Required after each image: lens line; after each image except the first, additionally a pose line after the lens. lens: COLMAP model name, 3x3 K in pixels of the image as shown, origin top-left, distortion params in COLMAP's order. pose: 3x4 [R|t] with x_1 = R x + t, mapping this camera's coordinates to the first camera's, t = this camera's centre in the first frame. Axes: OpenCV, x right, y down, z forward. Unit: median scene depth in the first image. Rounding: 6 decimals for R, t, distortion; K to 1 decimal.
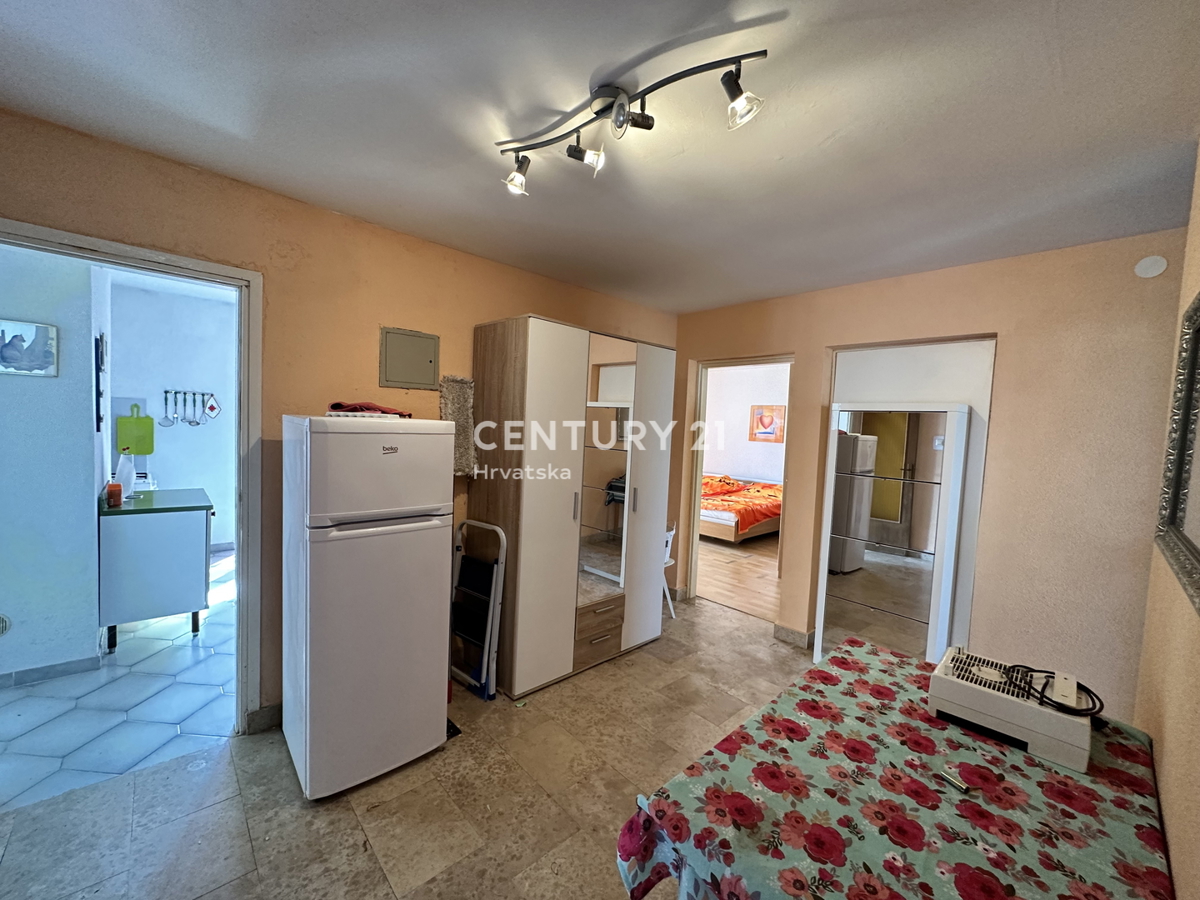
lens RADIAL K [[479.8, 0, 600.5], [0, 479.8, 451.3], [0, 0, 1]] dist [-0.002151, -0.000200]
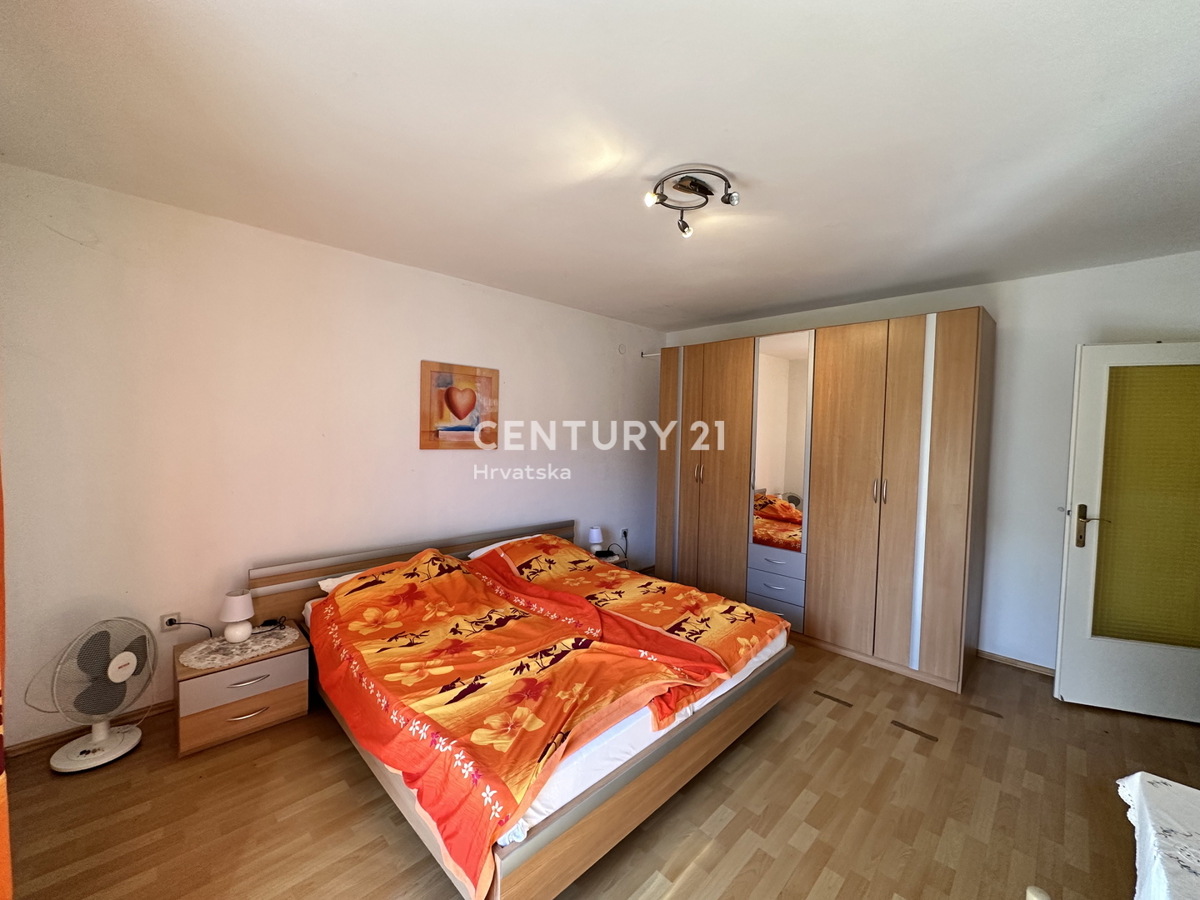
lens RADIAL K [[479.8, 0, 600.8], [0, 479.8, 450.3], [0, 0, 1]] dist [-0.002151, -0.000200]
pose [[-0.028304, -0.085564, 0.995931, -0.096822], [0.031836, 0.995747, 0.086453, -0.052522], [-0.999092, 0.034154, -0.025460, 0.886226]]
